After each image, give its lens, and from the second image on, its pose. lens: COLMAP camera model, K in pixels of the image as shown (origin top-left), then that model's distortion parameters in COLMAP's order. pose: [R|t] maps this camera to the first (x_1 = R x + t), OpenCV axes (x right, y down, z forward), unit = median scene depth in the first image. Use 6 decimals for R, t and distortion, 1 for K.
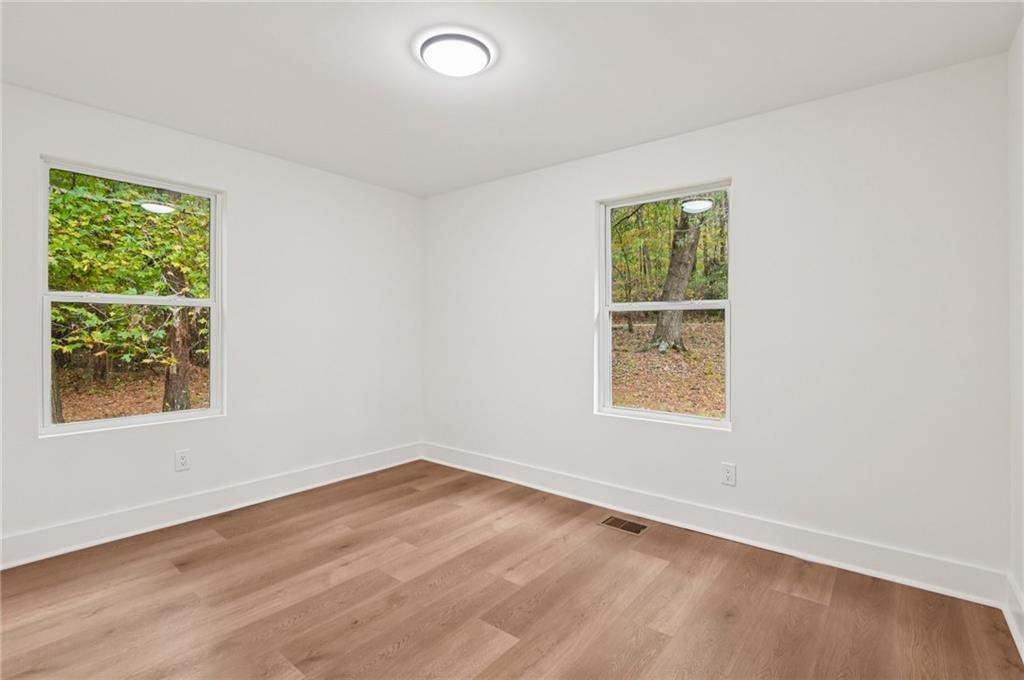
lens RADIAL K [[480.6, 0, 507.7], [0, 480.6, 326.6], [0, 0, 1]] dist [0.001398, 0.000085]
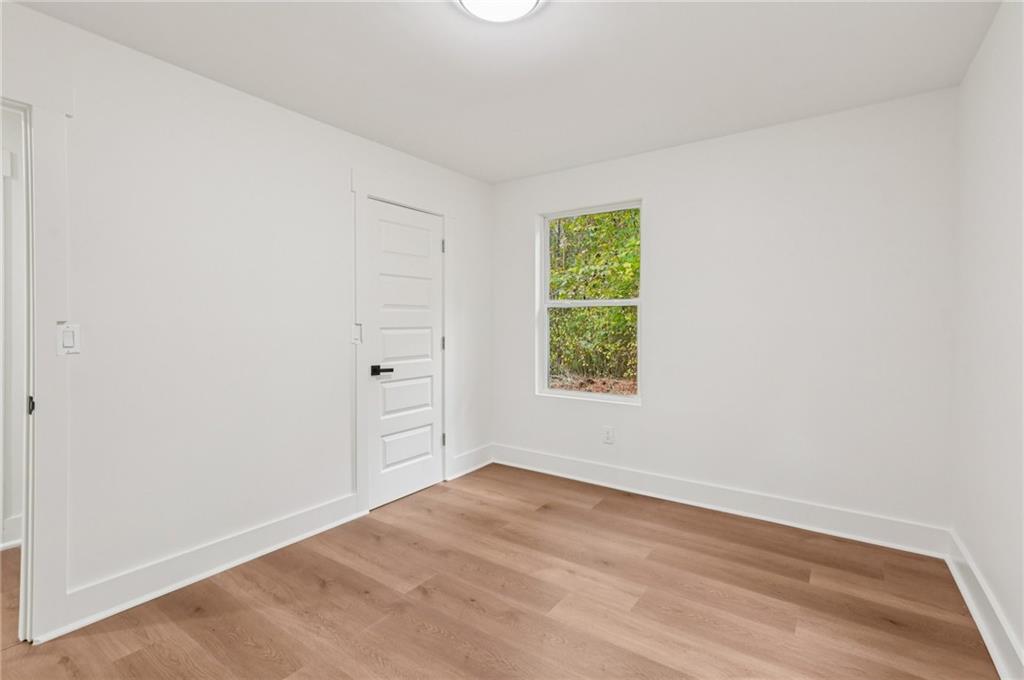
lens RADIAL K [[467.9, 0, 512.0], [0, 467.9, 340.0], [0, 0, 1]] dist [0.029042, -0.000030]
pose [[0.076580, 0.031615, -0.996562, 0.526273], [0.012096, 0.999394, 0.032635, -0.010920], [0.996990, -0.014554, 0.076151, 0.714042]]
